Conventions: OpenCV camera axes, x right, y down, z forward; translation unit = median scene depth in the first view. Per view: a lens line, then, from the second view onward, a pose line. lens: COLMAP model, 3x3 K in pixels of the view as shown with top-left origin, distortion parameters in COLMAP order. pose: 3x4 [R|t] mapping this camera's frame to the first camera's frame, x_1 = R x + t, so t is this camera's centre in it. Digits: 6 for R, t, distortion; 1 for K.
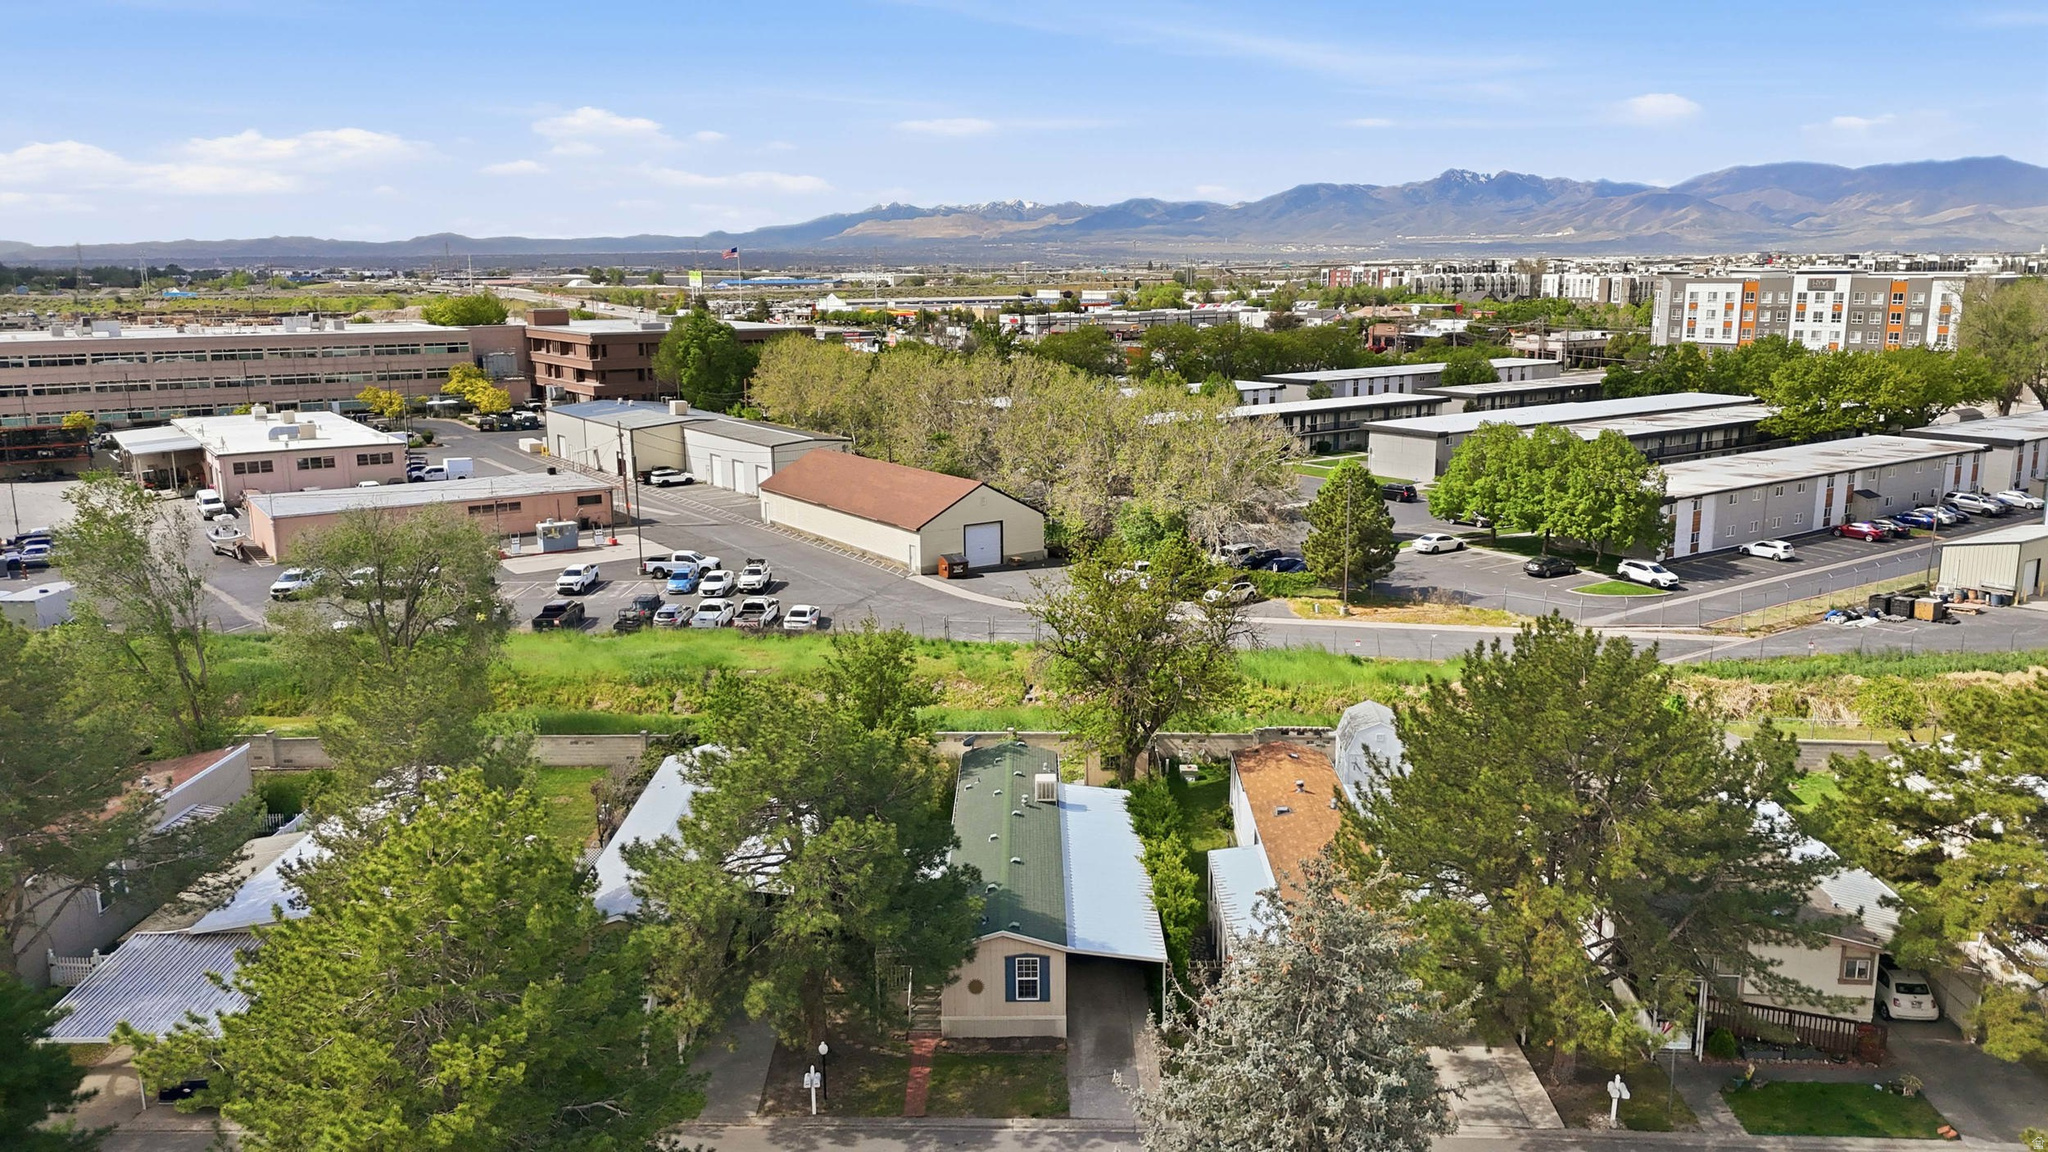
lens RADIAL K [[1502.3, 0, 1032.8], [0, 1502.3, 582.0], [0, 0, 1]] dist [0.073612, -0.070308]
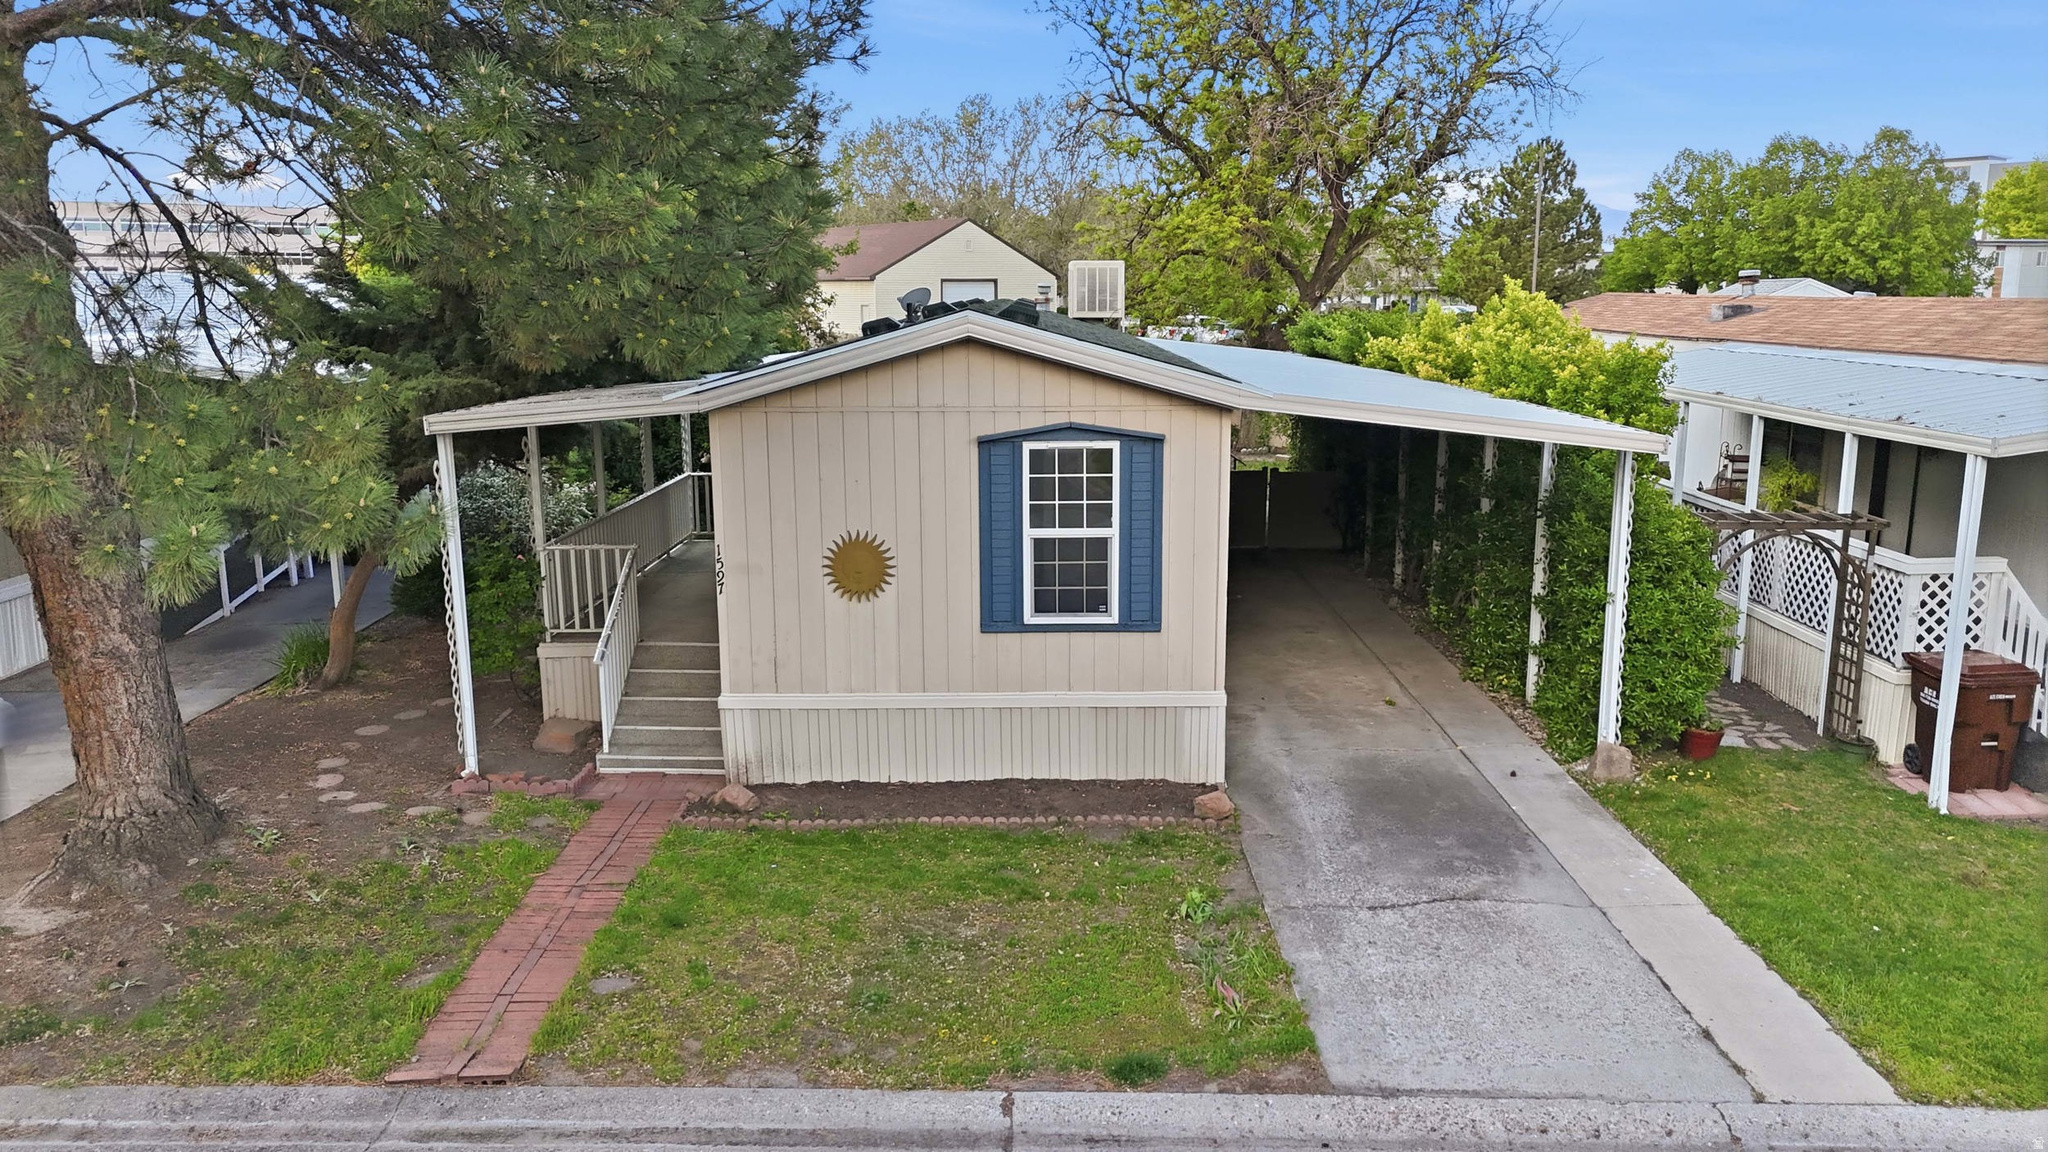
lens RADIAL K [[1502.3, 0, 1025.2], [0, 1502.3, 571.3], [0, 0, 1]] dist [0.073612, -0.070308]
pose [[0.999997, 0.002324, -0.001211, -0.003549], [-0.002347, 0.999810, -0.019367, 0.092390], [0.001165, 0.019370, 0.999812, 0.255675]]
